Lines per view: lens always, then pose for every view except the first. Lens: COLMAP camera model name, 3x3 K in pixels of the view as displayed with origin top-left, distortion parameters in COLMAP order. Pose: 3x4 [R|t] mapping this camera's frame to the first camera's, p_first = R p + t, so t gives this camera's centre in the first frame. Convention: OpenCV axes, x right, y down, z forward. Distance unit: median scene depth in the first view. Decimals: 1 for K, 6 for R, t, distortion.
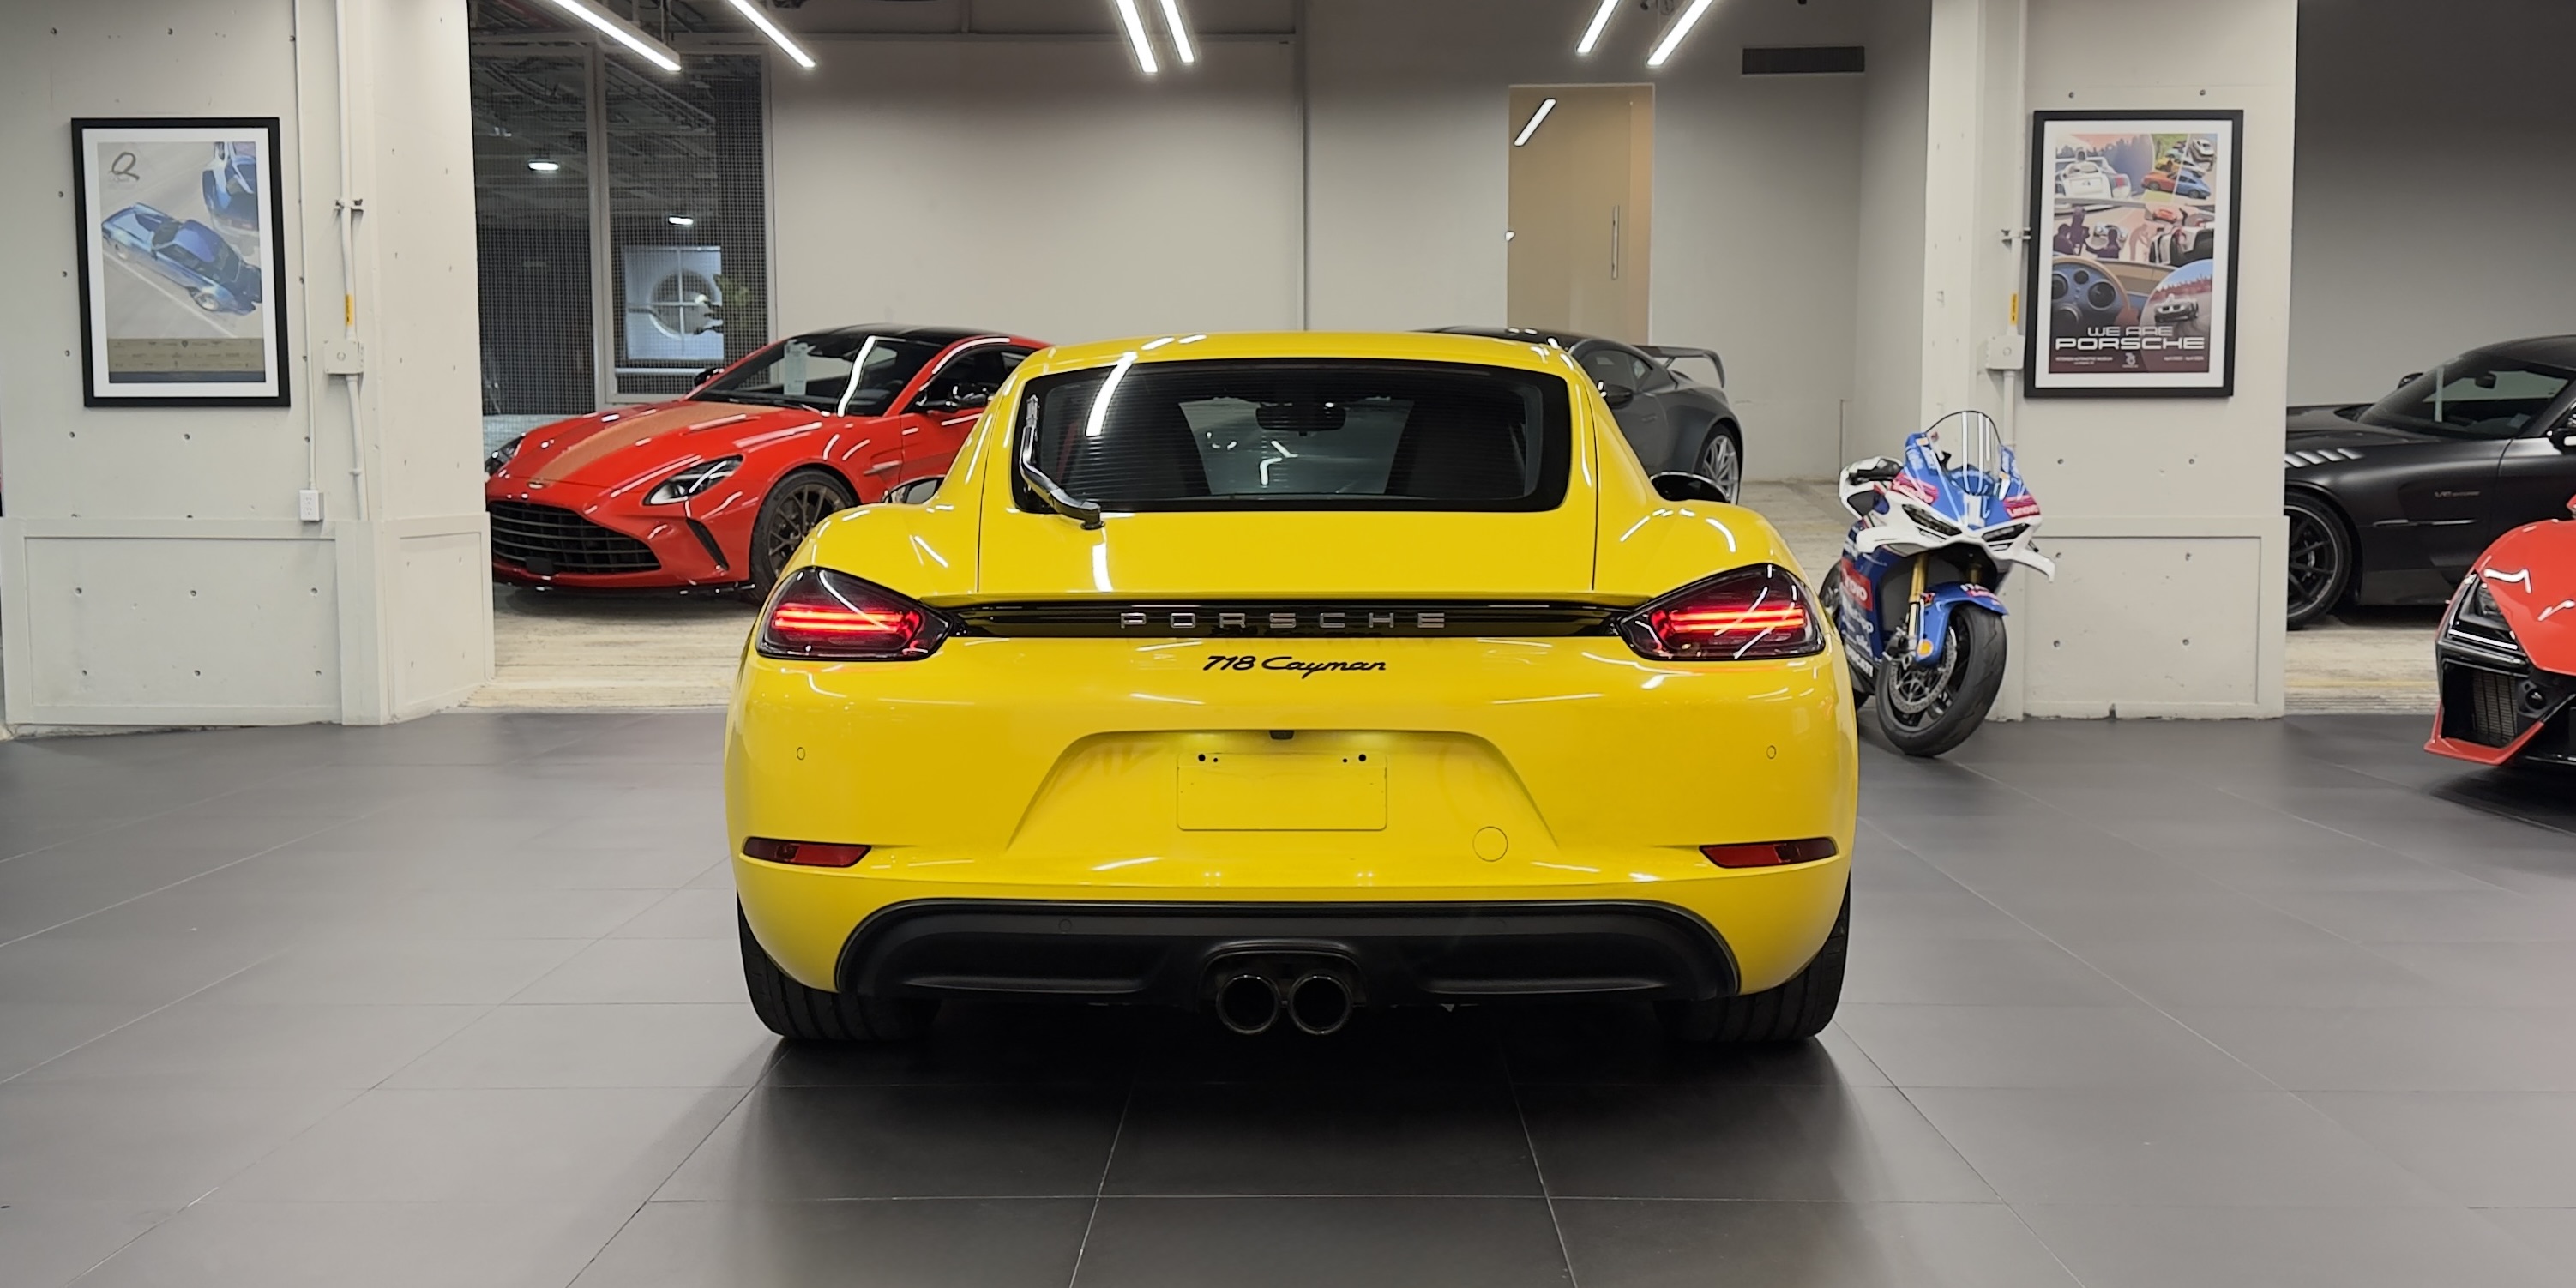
lens RADIAL K [[2408.7, 0, 1331.8], [0, 2408.7, 681.9], [0, 0, 1]] dist [0.108268, -0.237461]
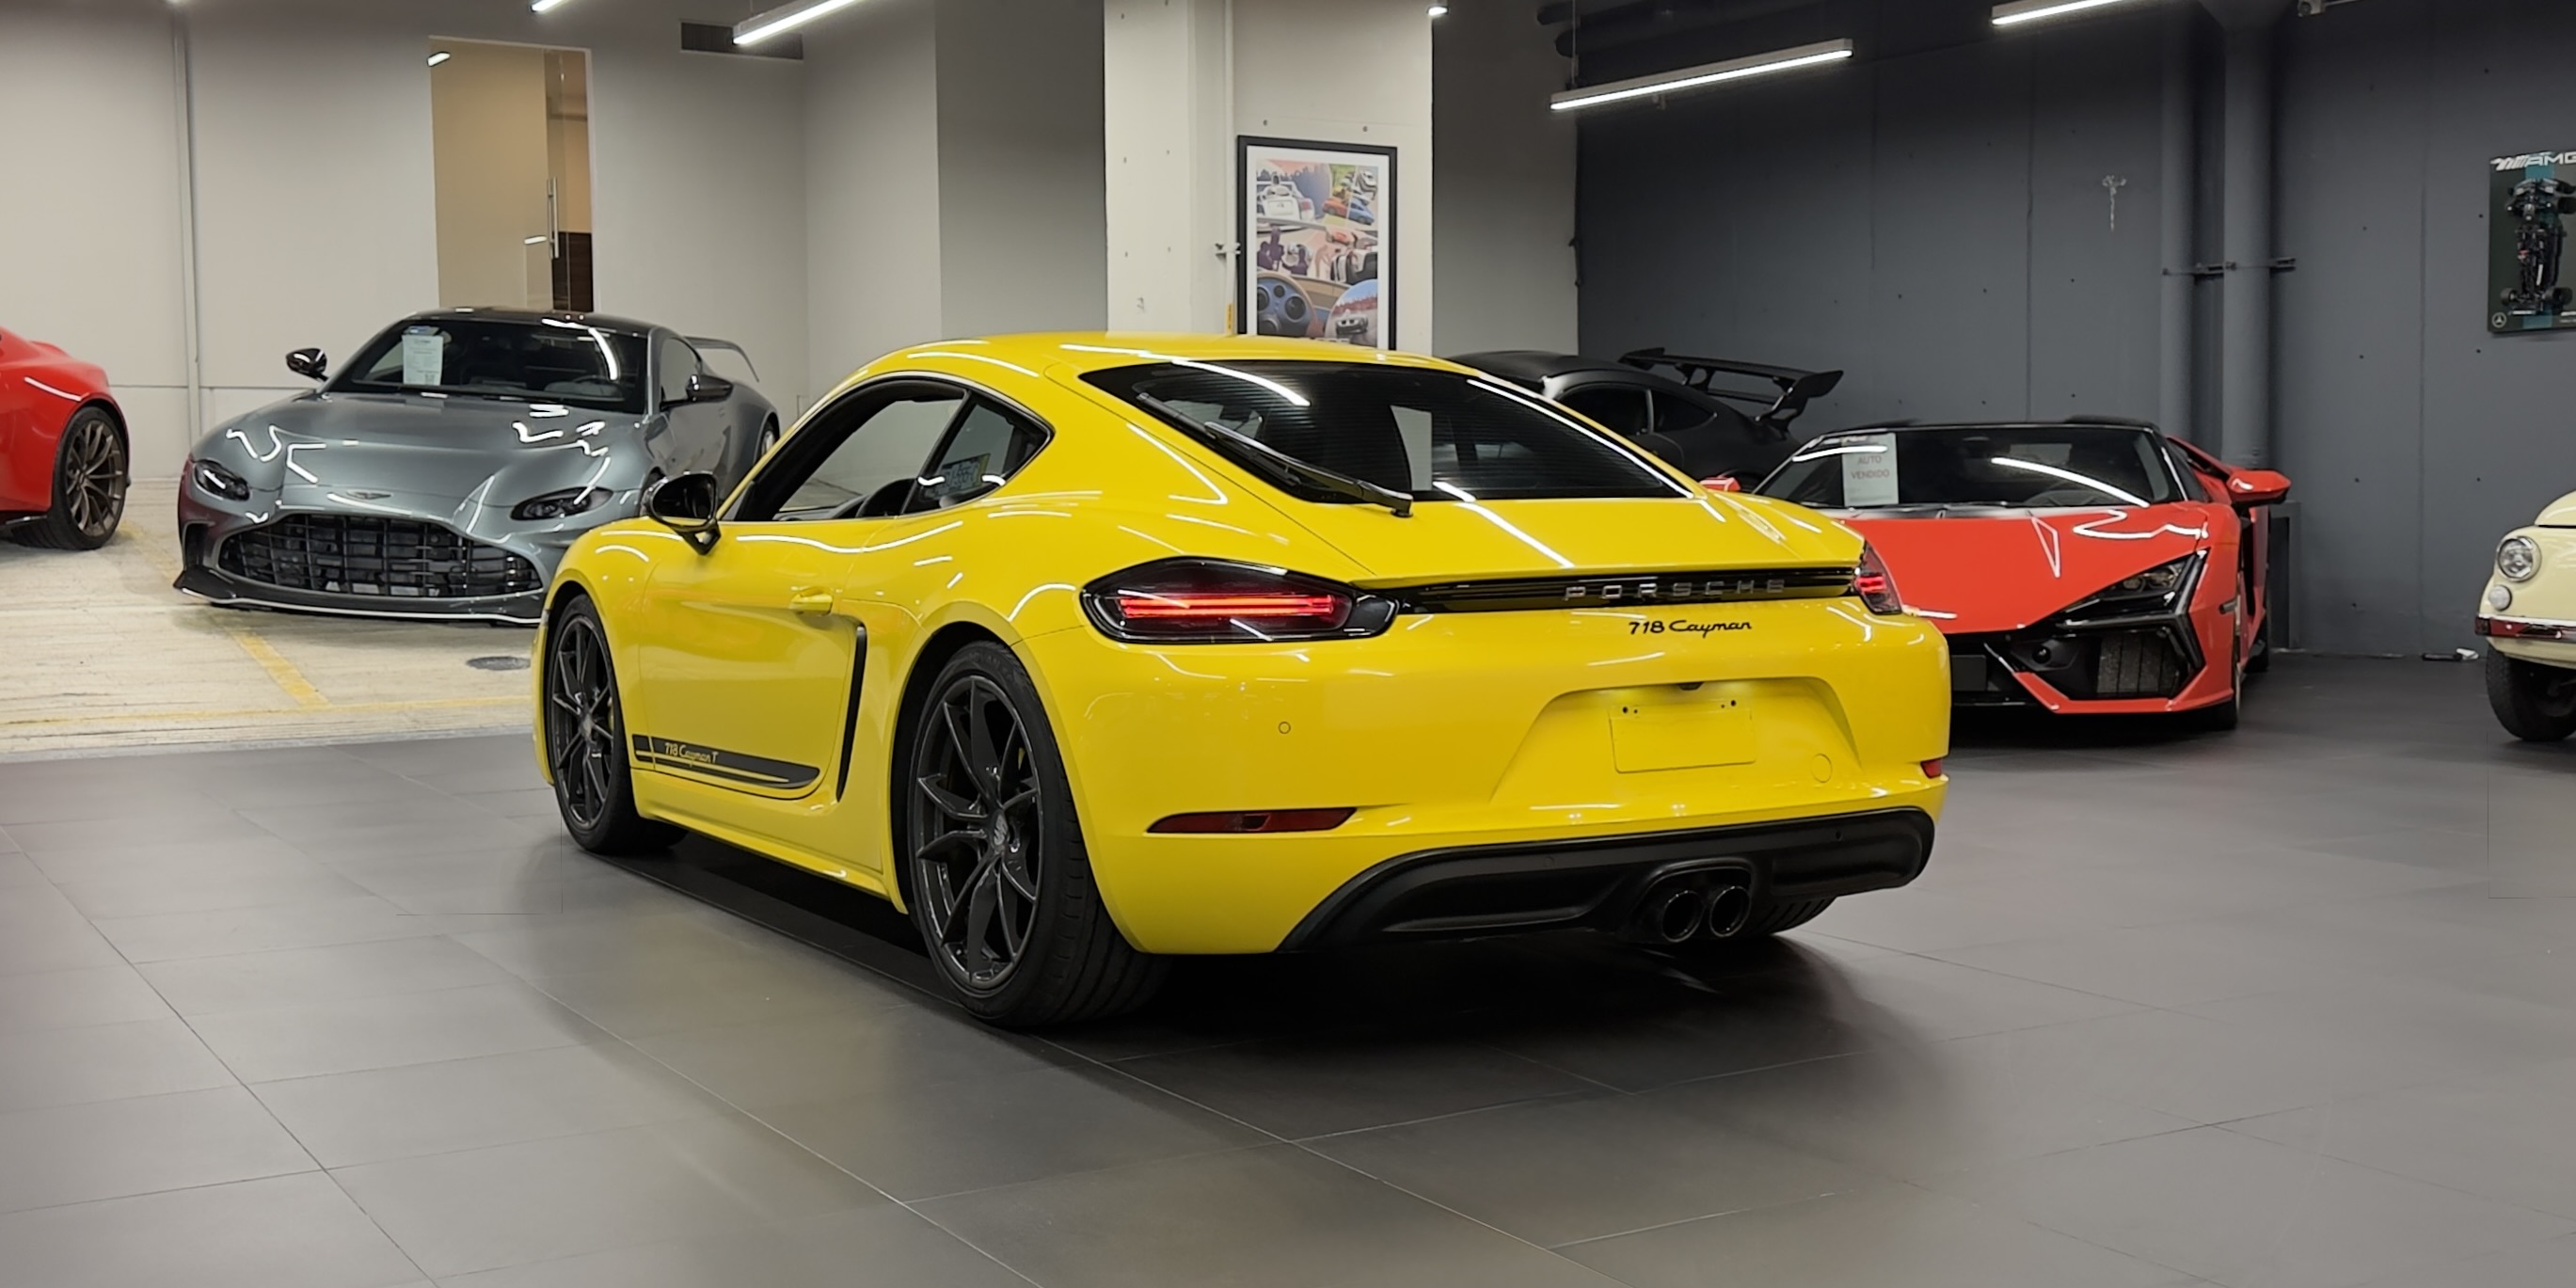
lens RADIAL K [[2580.4, 0, 1288.0], [0, 2580.4, 644.0], [0, 0, 1]] dist [0.256616, -0.321127]
pose [[0.854386, -0.038106, 0.518239, -0.303271], [0.048499, 0.998802, -0.006514, -0.000029], [-0.517370, 0.030700, 0.855211, 0.004954]]
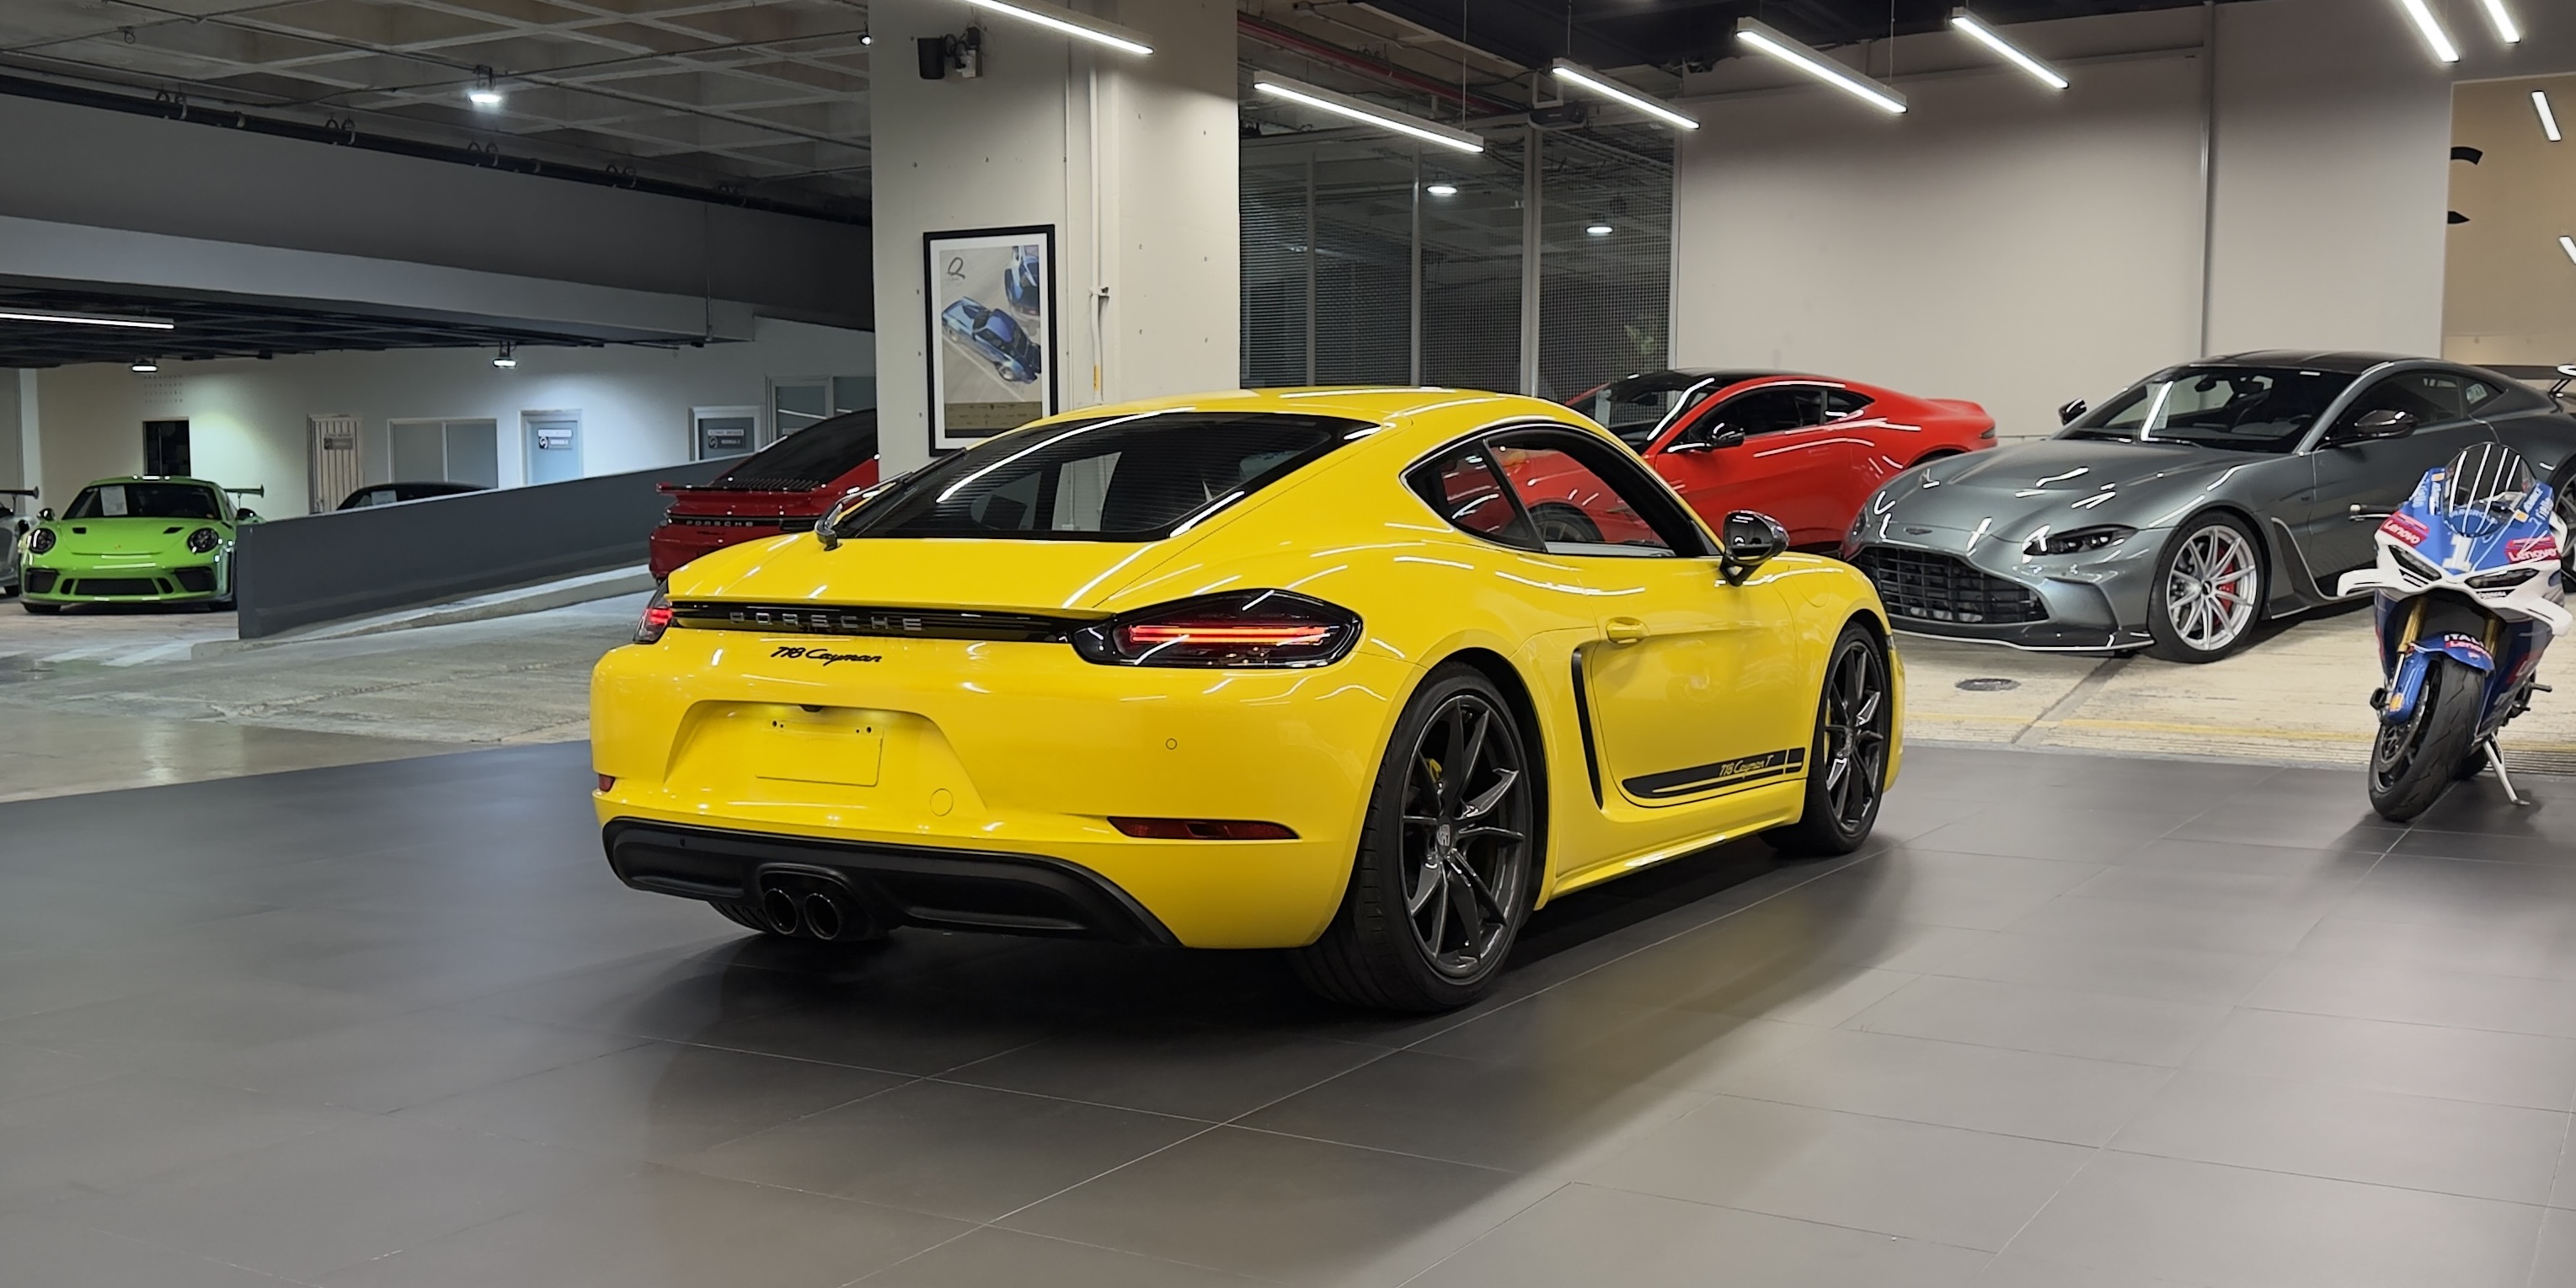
lens RADIAL K [[2408.7, 0, 1331.8], [0, 2408.7, 681.9], [0, 0, 1]] dist [0.108268, -0.237461]
pose [[0.867325, 0.038839, -0.496225, 0.313642], [-0.046092, 0.998934, -0.002376, -0.000828], [0.495603, 0.024933, 0.868191, -0.000608]]
